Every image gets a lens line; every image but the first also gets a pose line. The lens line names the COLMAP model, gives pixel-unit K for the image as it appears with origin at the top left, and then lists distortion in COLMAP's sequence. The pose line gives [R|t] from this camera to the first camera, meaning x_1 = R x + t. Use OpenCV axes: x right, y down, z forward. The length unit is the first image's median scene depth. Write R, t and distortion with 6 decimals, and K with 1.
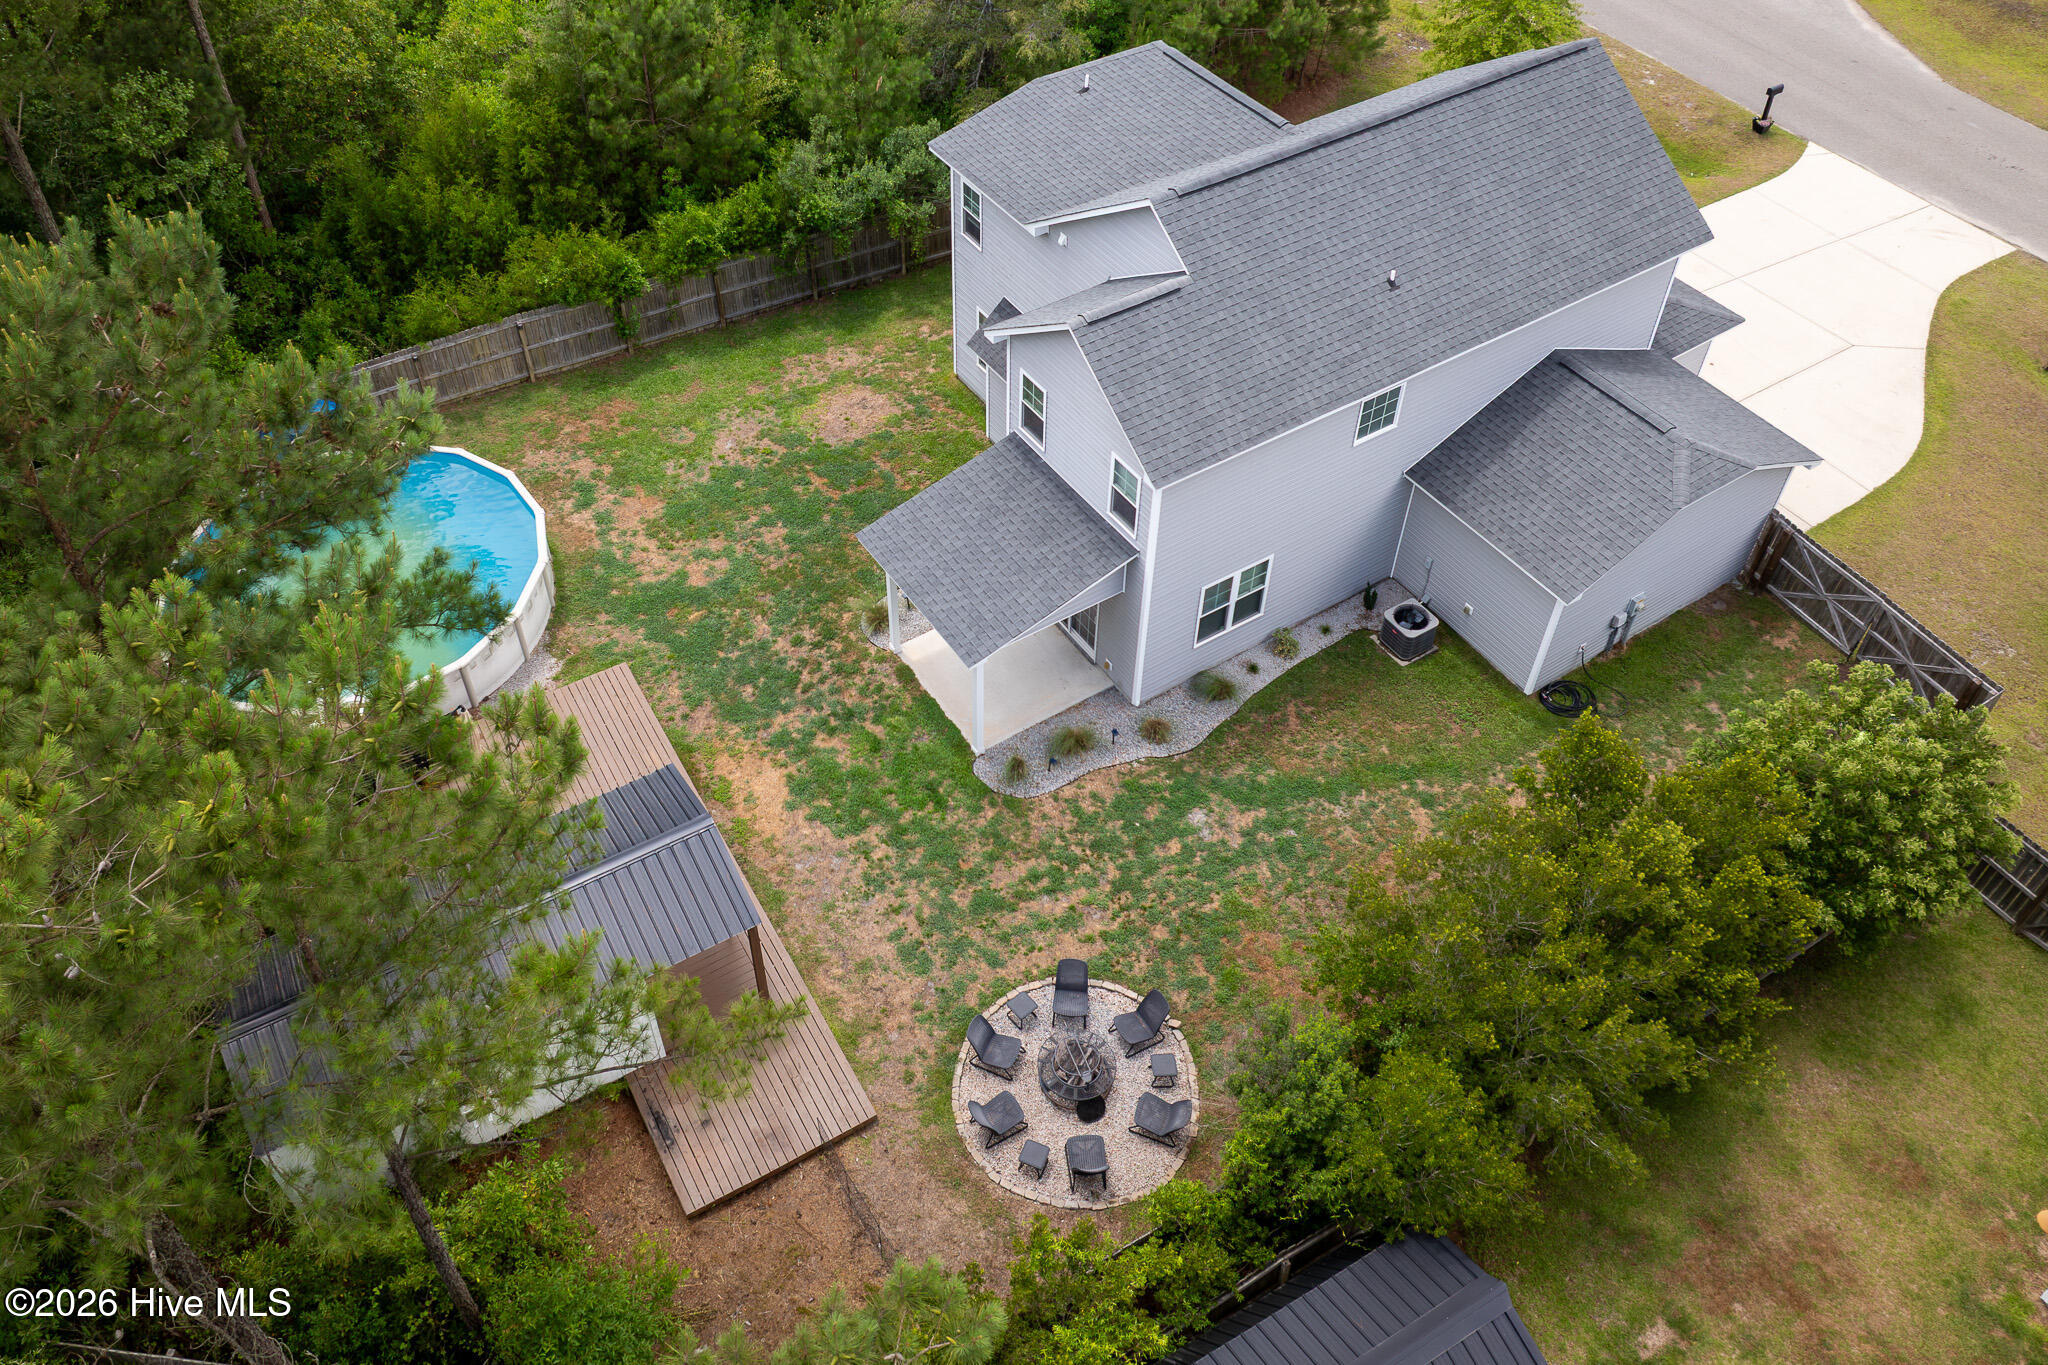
lens RADIAL K [[1458.4, 0, 1038.4], [0, 1458.4, 688.8], [0, 0, 1]] dist [-0.039005, -0.002859]
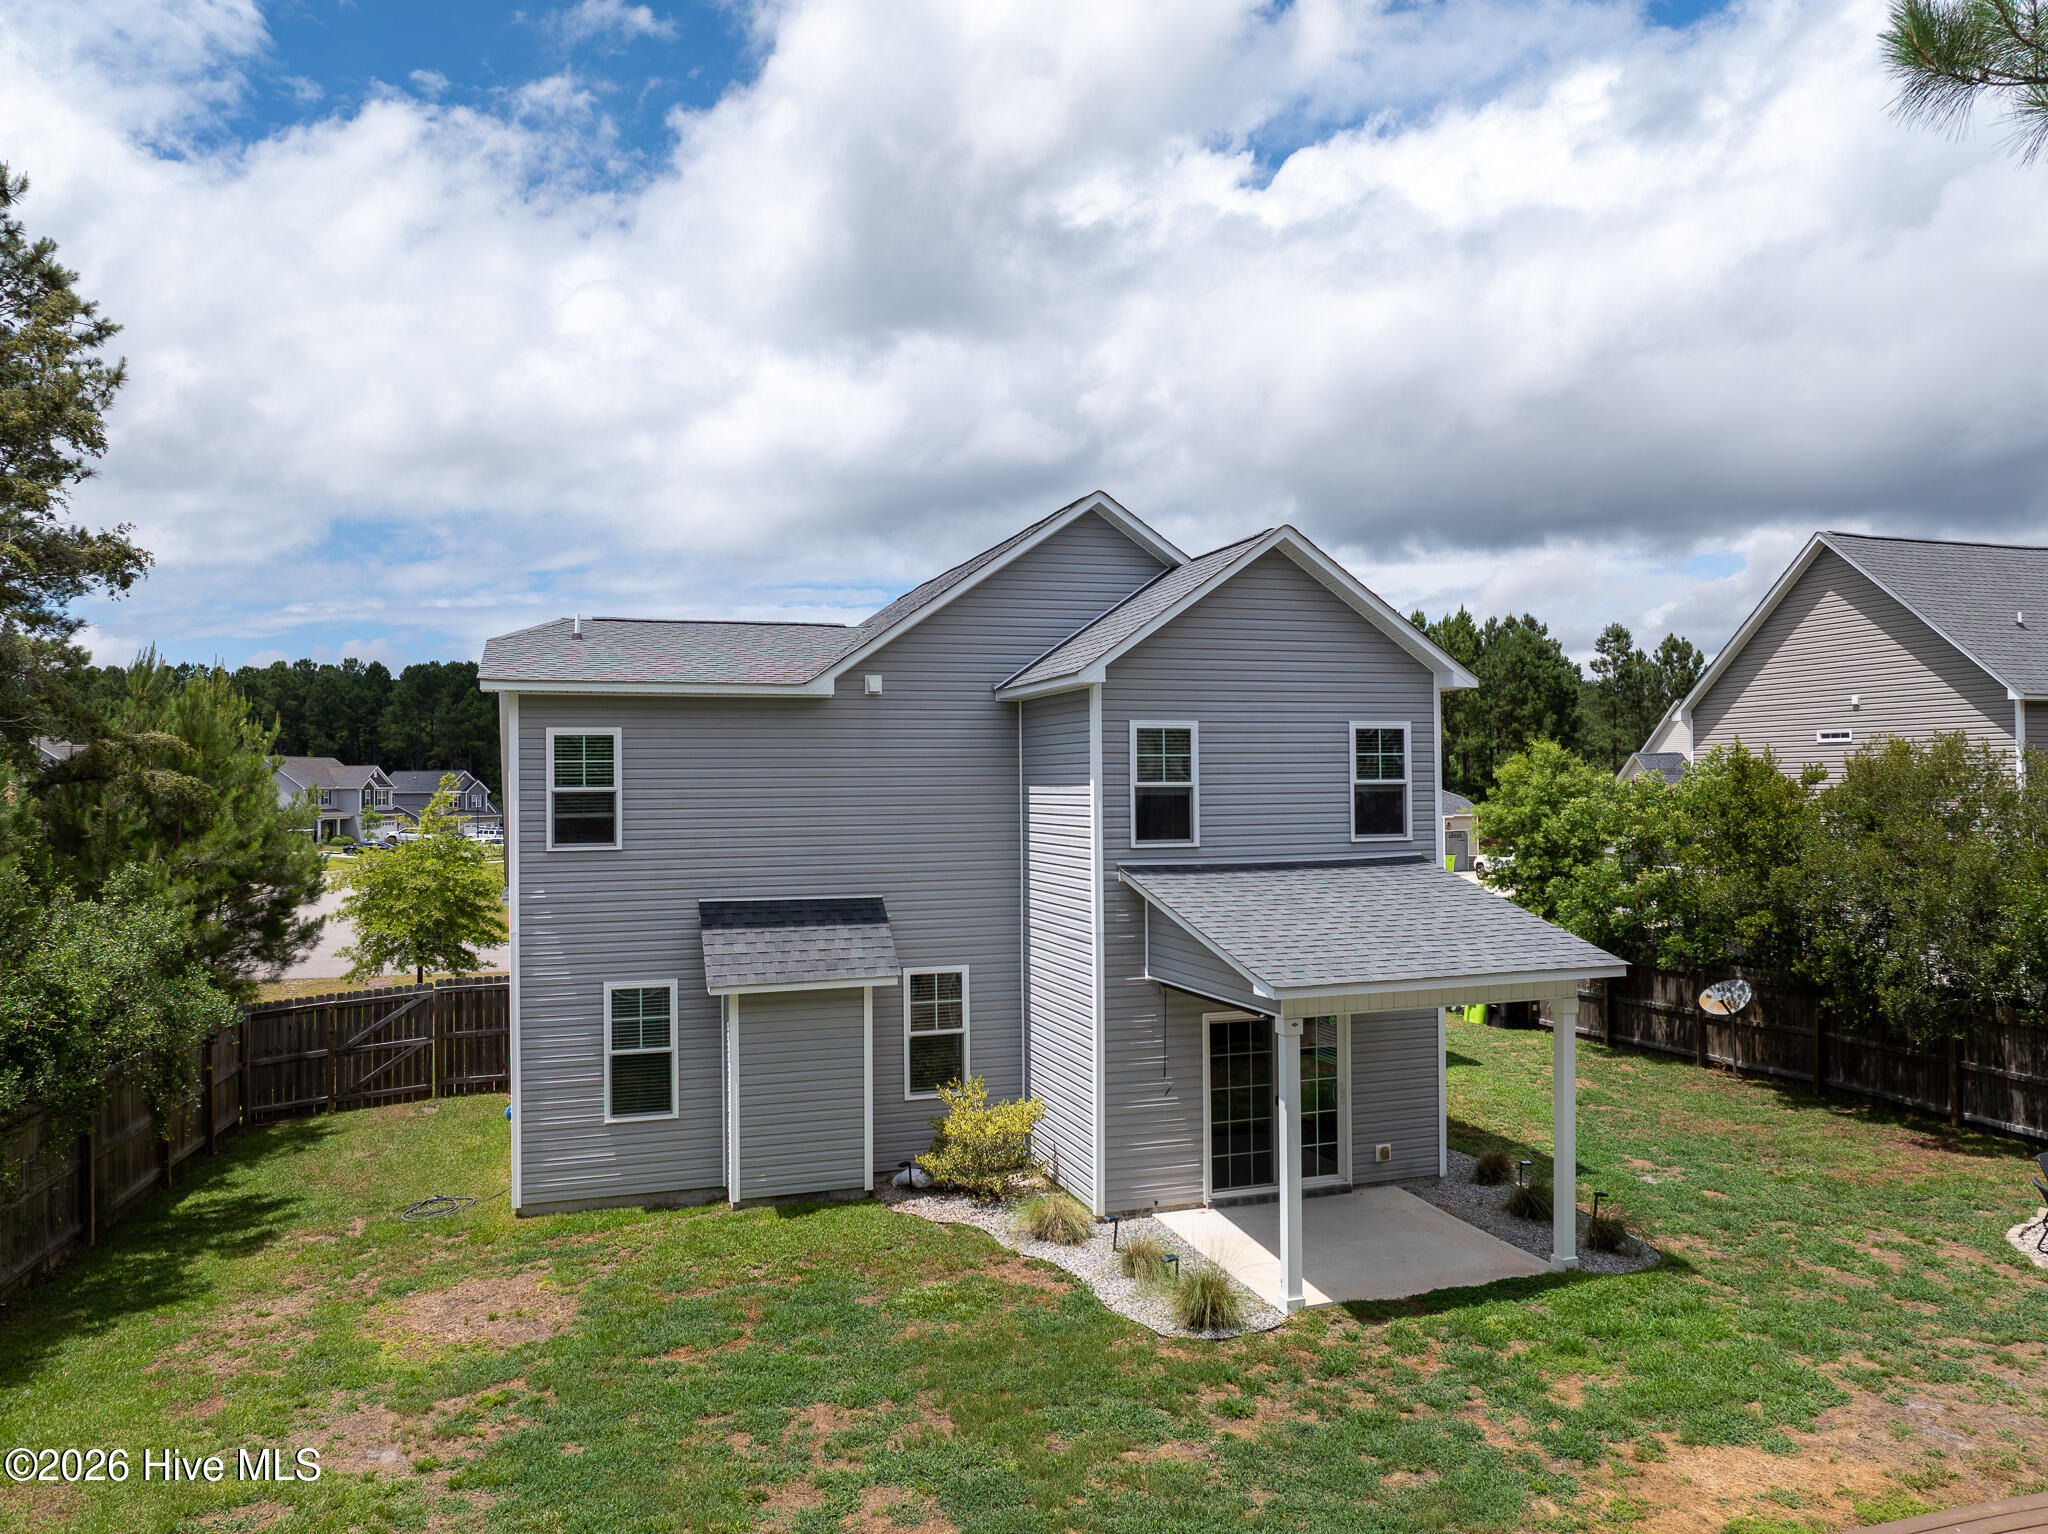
lens RADIAL K [[1441.2, 0, 1024.0], [0, 1441.2, 767.0], [0, 0, 1]] dist [-0.054261, 0.030899]
pose [[0.248247, 0.008120, 0.968663, -0.587111], [0.742815, 0.640246, -0.195734, -0.117354], [-0.621771, 0.768127, 0.152907, 0.893434]]
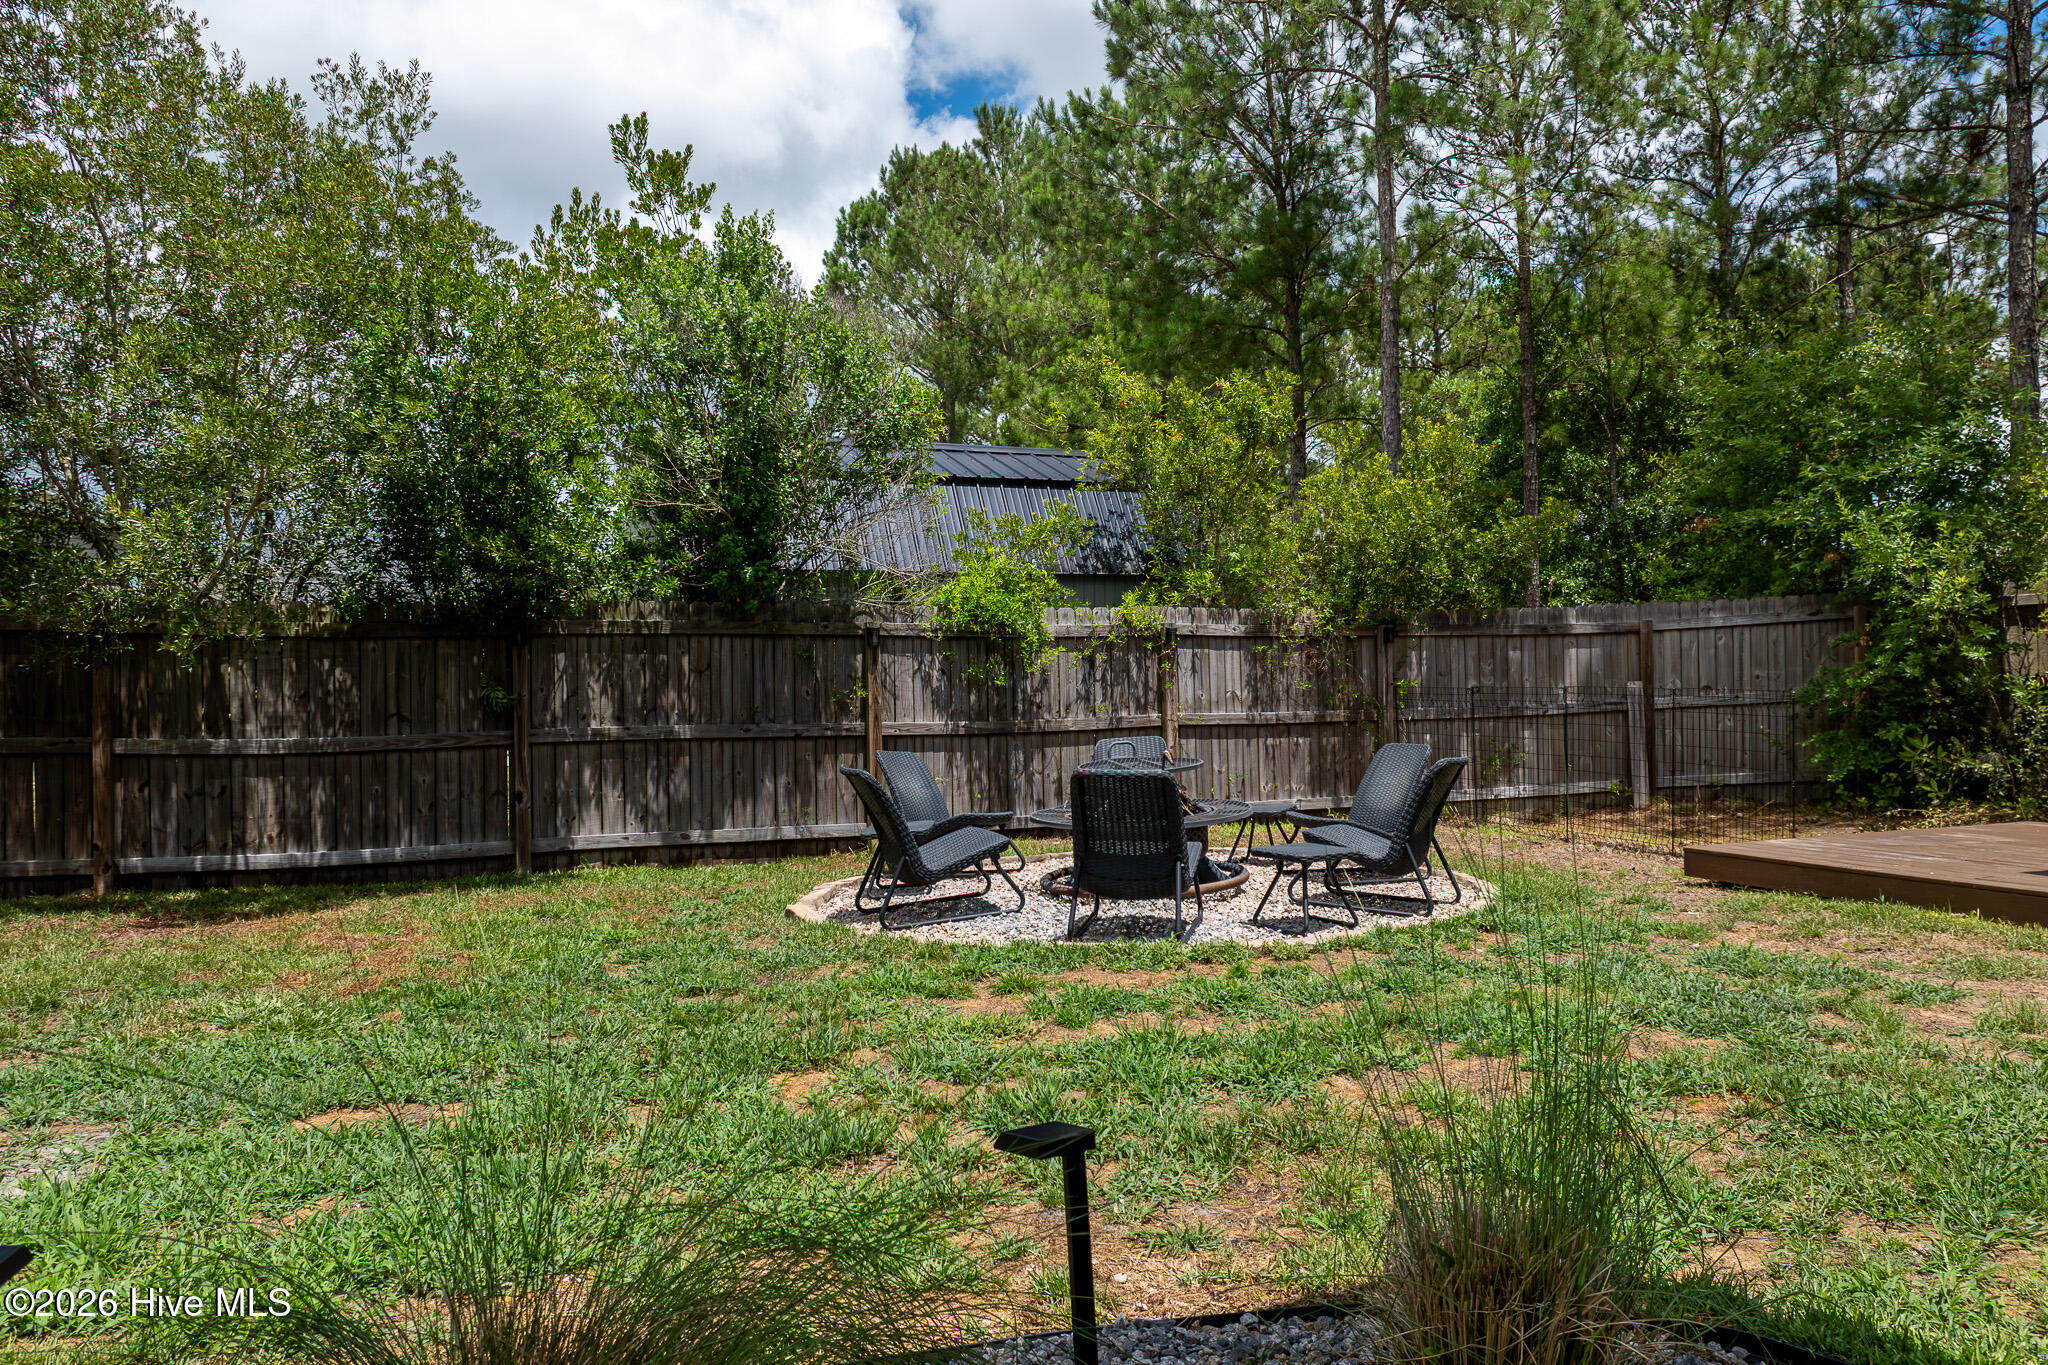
lens RADIAL K [[1458.4, 0, 1038.4], [0, 1458.4, 688.8], [0, 0, 1]] dist [-0.039005, -0.002859]
pose [[-0.990113, 0.009075, 0.139980, -0.014438], [0.112397, 0.648373, 0.752980, -0.027182], [-0.083926, 0.761269, -0.642983, 0.996473]]
